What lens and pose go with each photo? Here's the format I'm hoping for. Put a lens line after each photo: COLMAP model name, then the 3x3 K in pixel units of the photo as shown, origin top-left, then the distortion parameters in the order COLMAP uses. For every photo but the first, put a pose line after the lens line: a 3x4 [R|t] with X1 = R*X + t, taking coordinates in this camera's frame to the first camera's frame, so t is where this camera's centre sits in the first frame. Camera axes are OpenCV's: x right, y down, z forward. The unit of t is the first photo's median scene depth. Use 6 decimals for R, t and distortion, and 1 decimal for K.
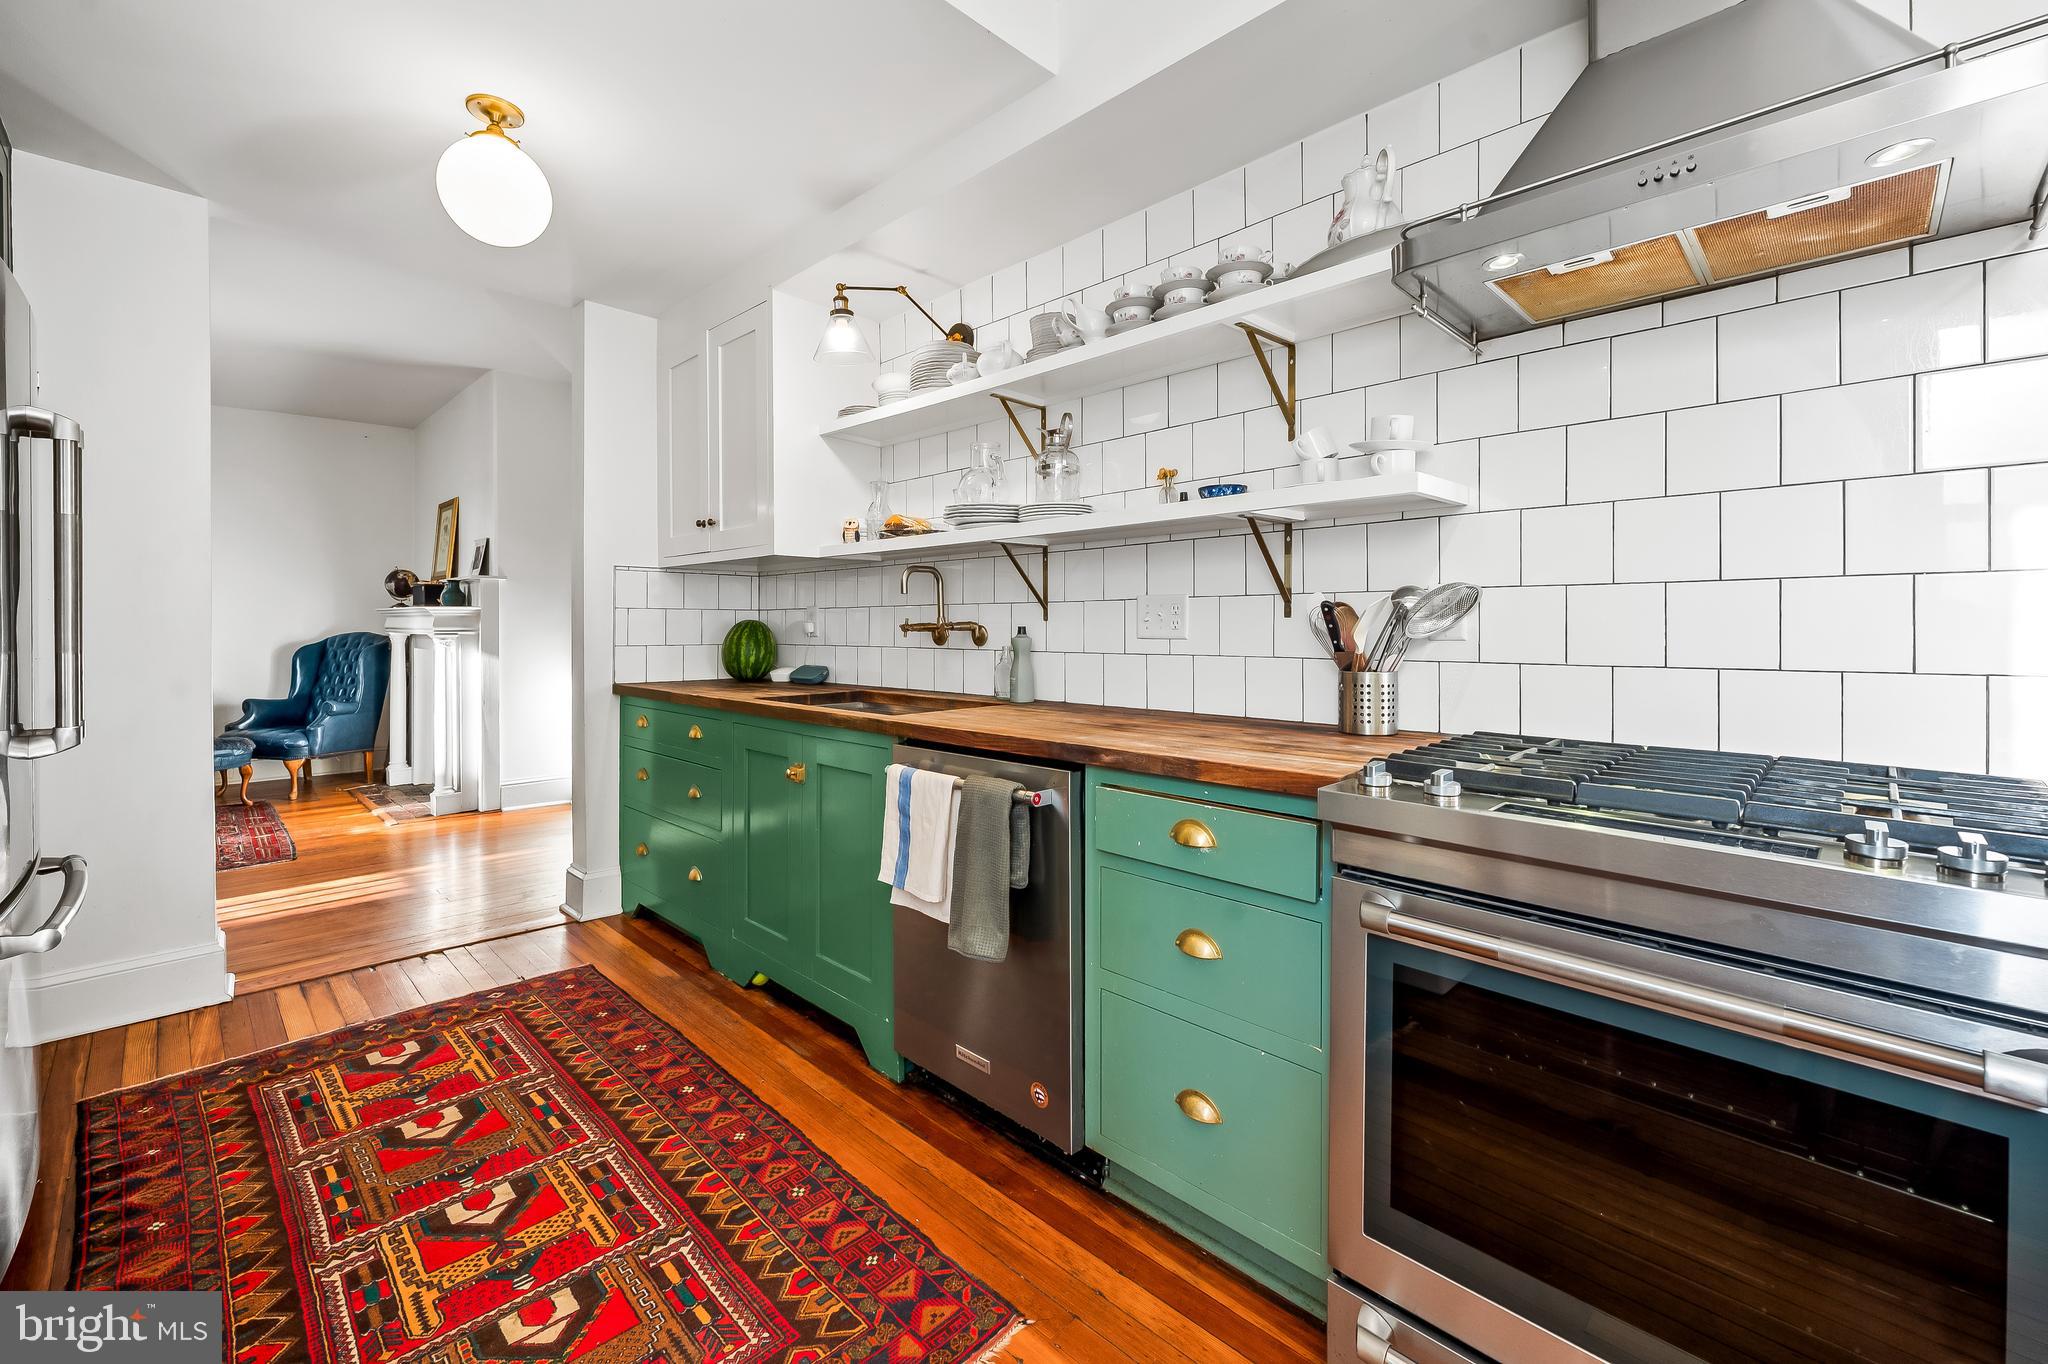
lens RADIAL K [[845.8, 0, 1017.5], [0, 845.8, 618.5], [0, 0, 1]] dist [-0.000112, -0.000449]
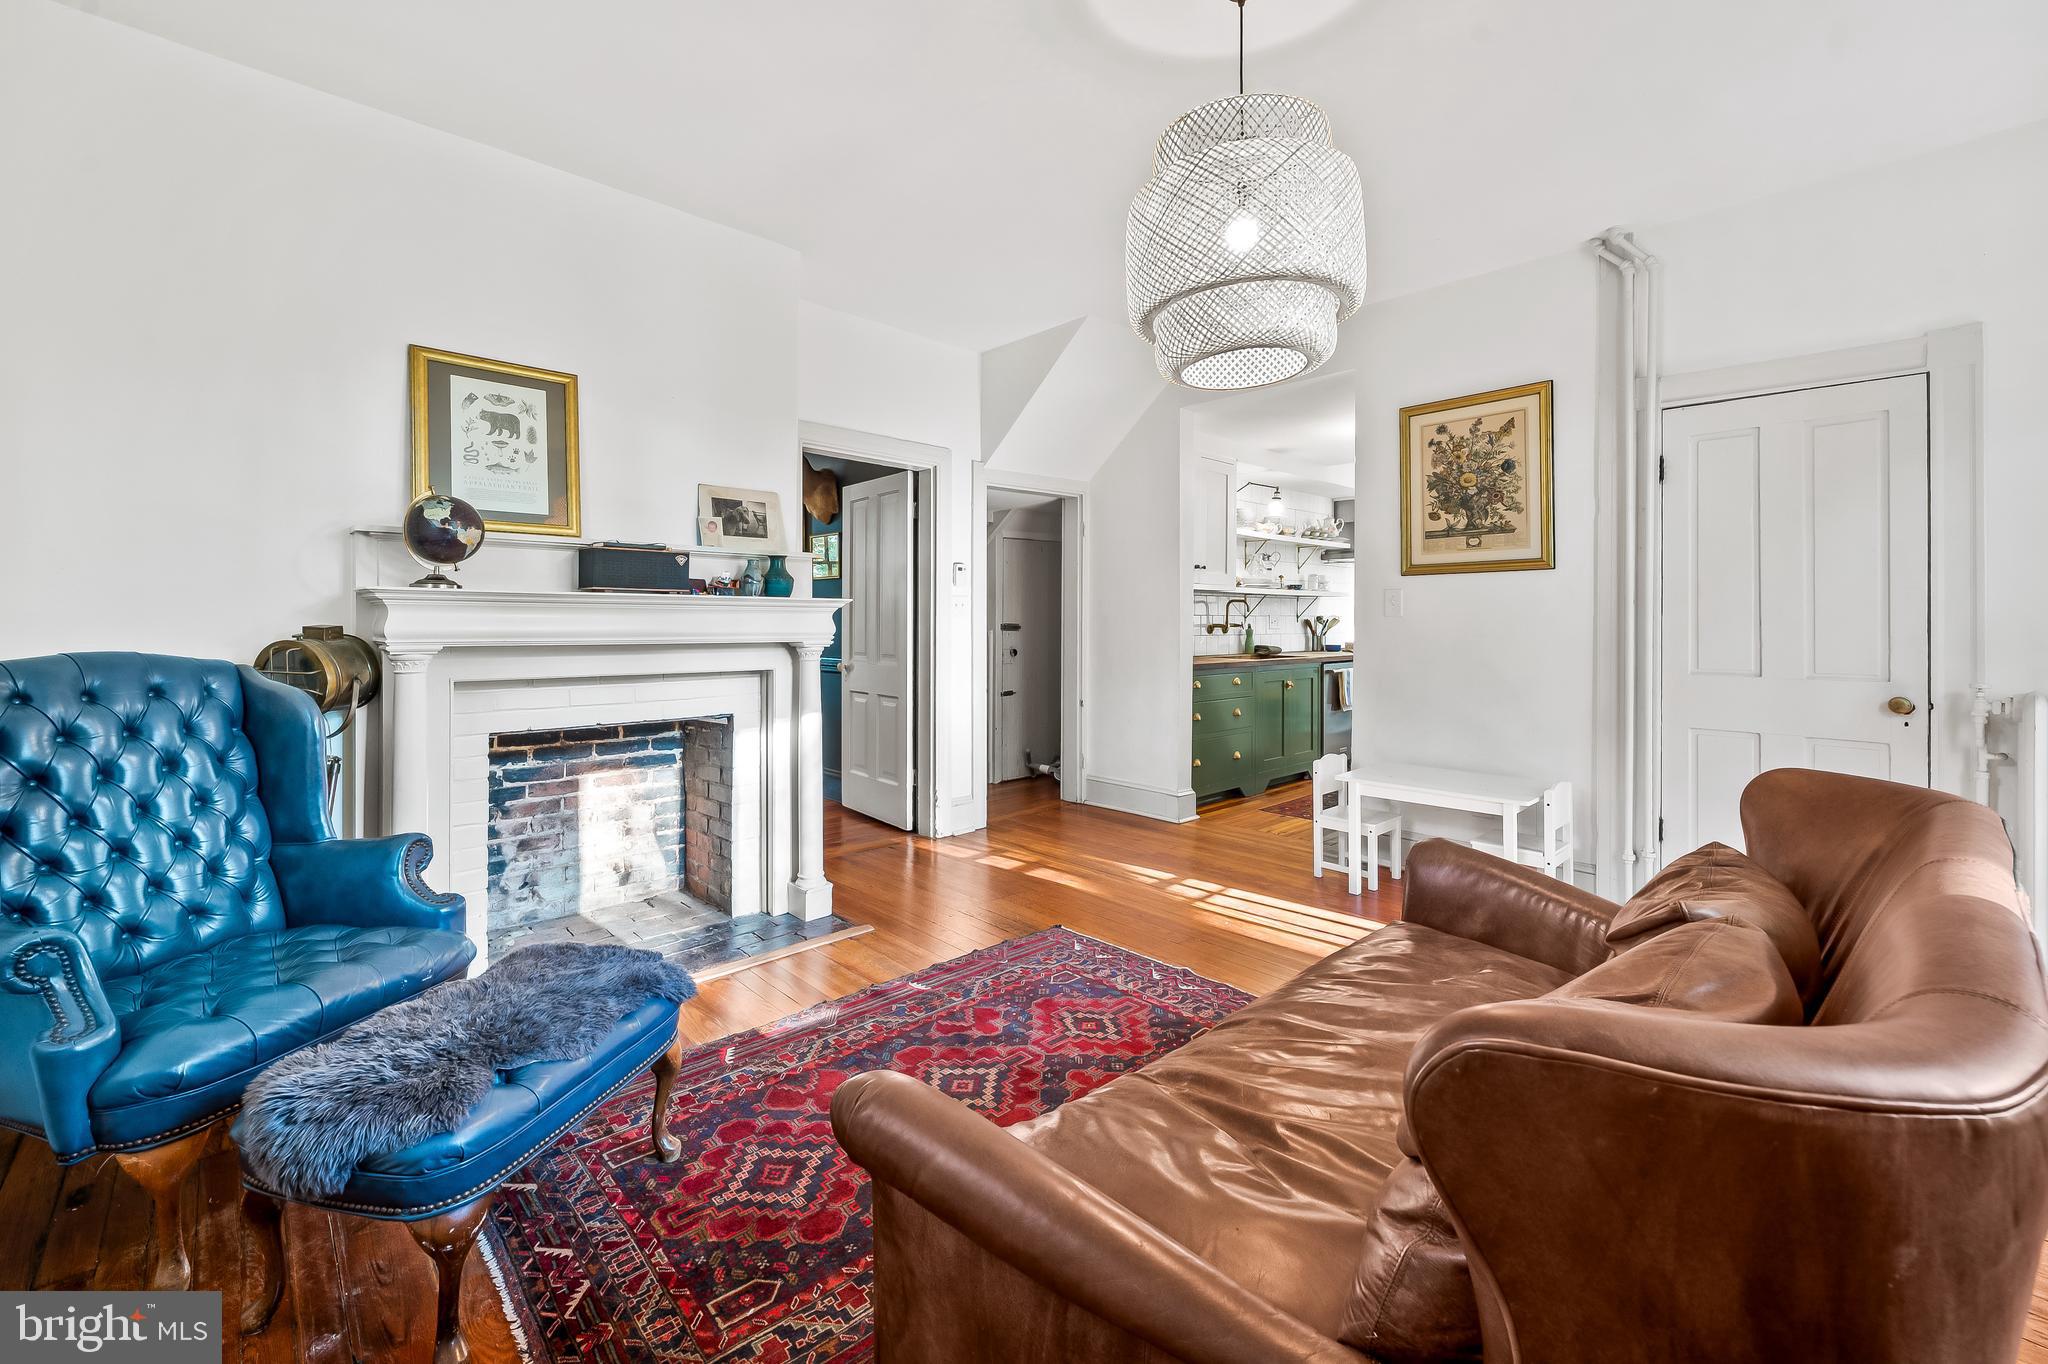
lens RADIAL K [[845.8, 0, 1030.3], [0, 845.8, 613.9], [0, 0, 1]] dist [-0.000112, -0.000449]
pose [[0.028494, 0.005990, 0.999576, -4.112433], [-0.012436, 0.999907, -0.005637, -0.003503], [-0.999517, -0.012270, 0.028566, 2.512042]]
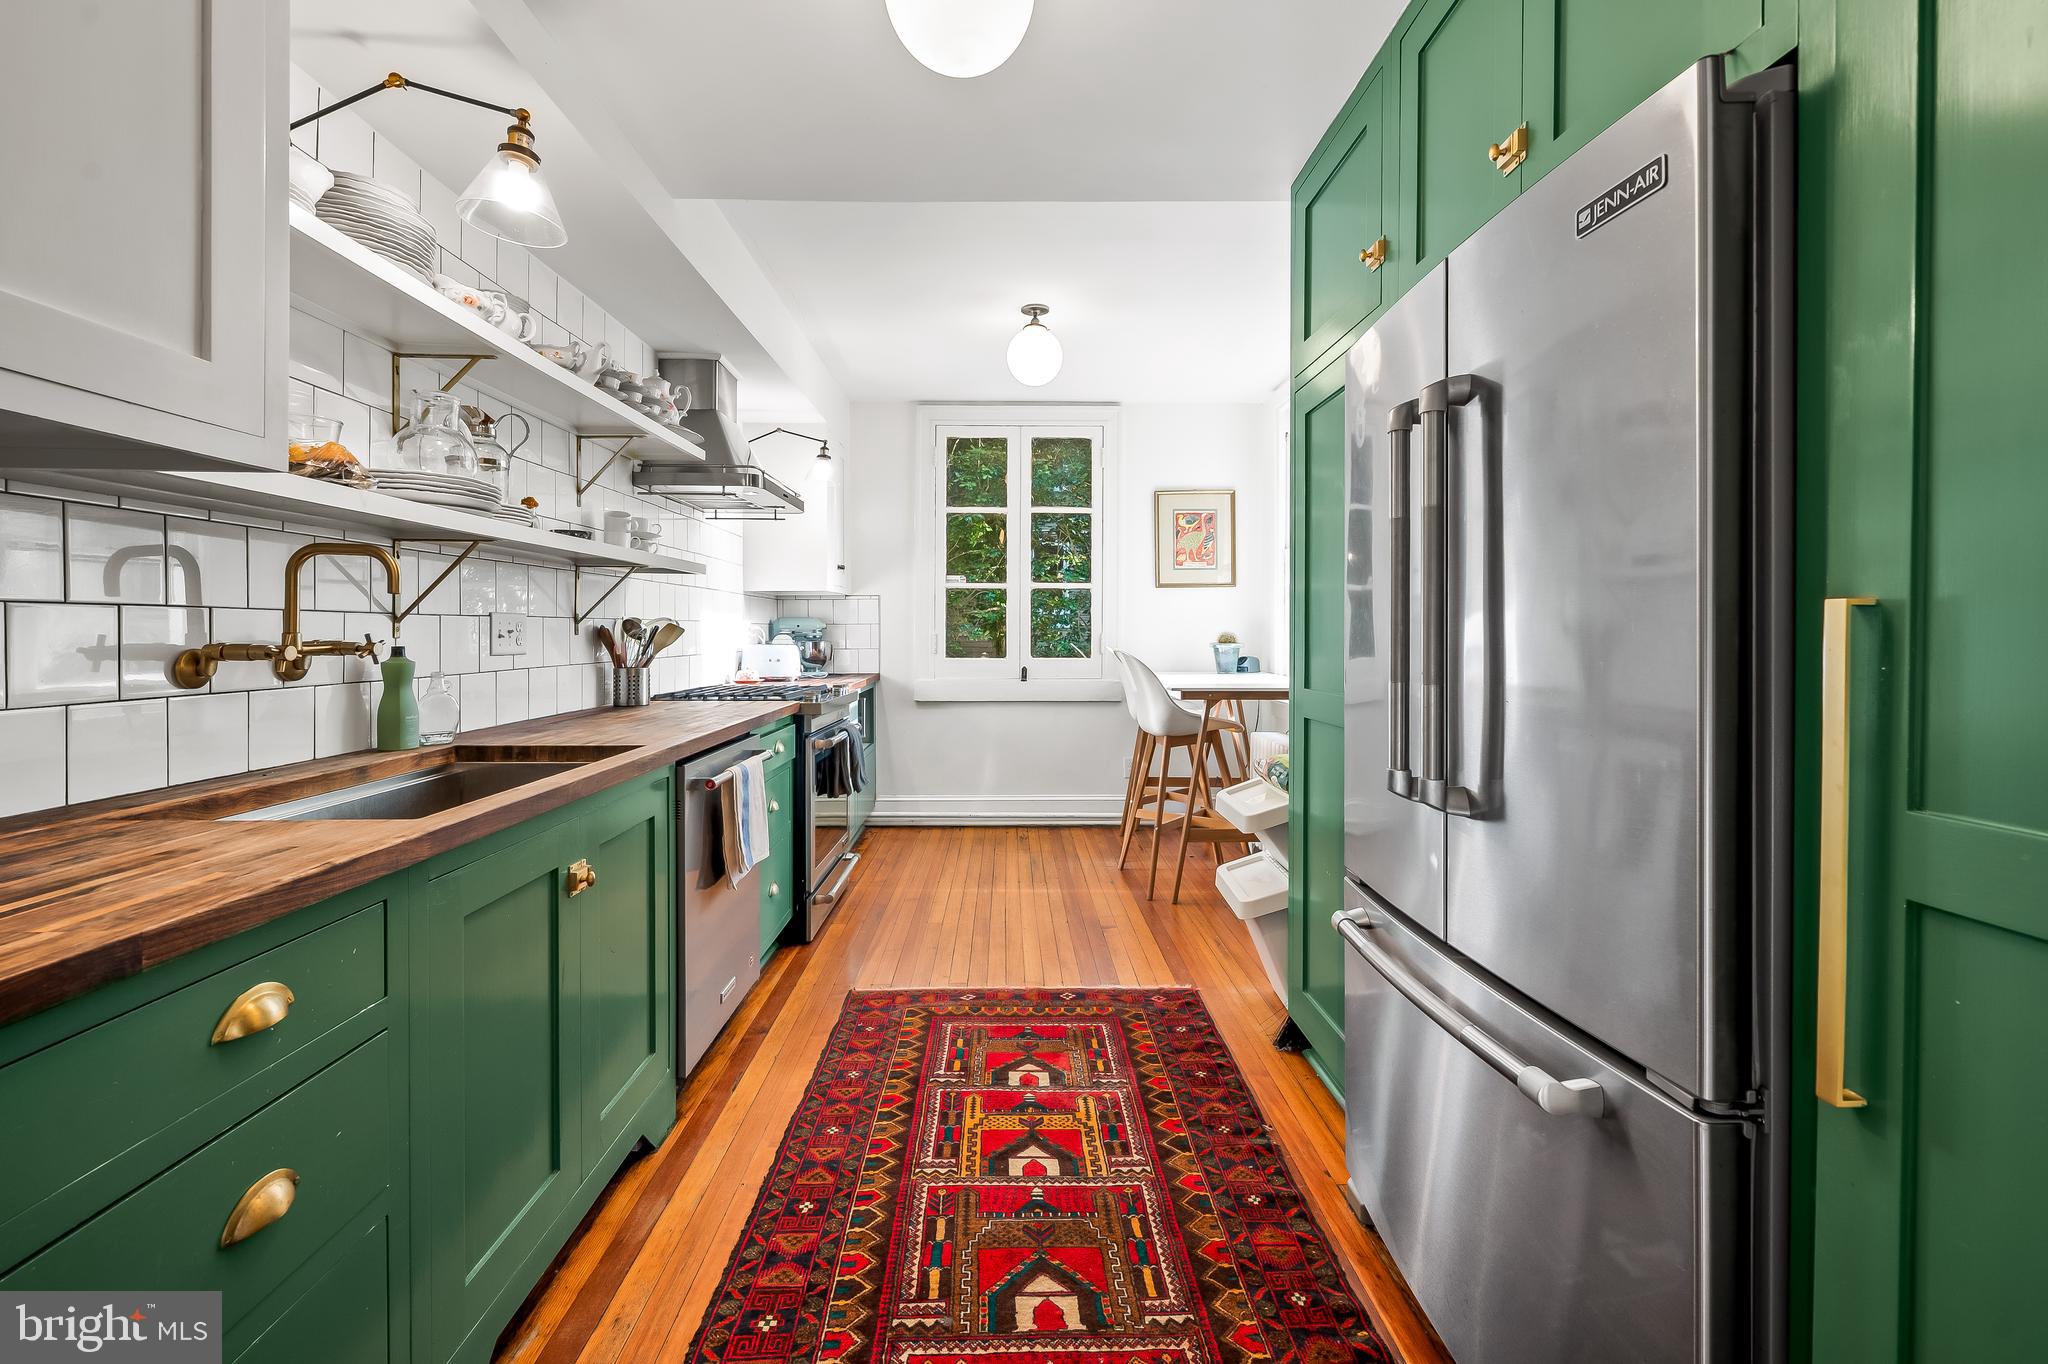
lens RADIAL K [[845.8, 0, 1025.0], [0, 845.8, 633.8], [0, 0, 1]] dist [-0.000112, -0.000449]
pose [[-0.724137, -0.000820, 0.689656, -1.399117], [-0.003616, 0.999990, -0.002607, -0.002435], [-0.689647, -0.004382, -0.724132, 1.825821]]
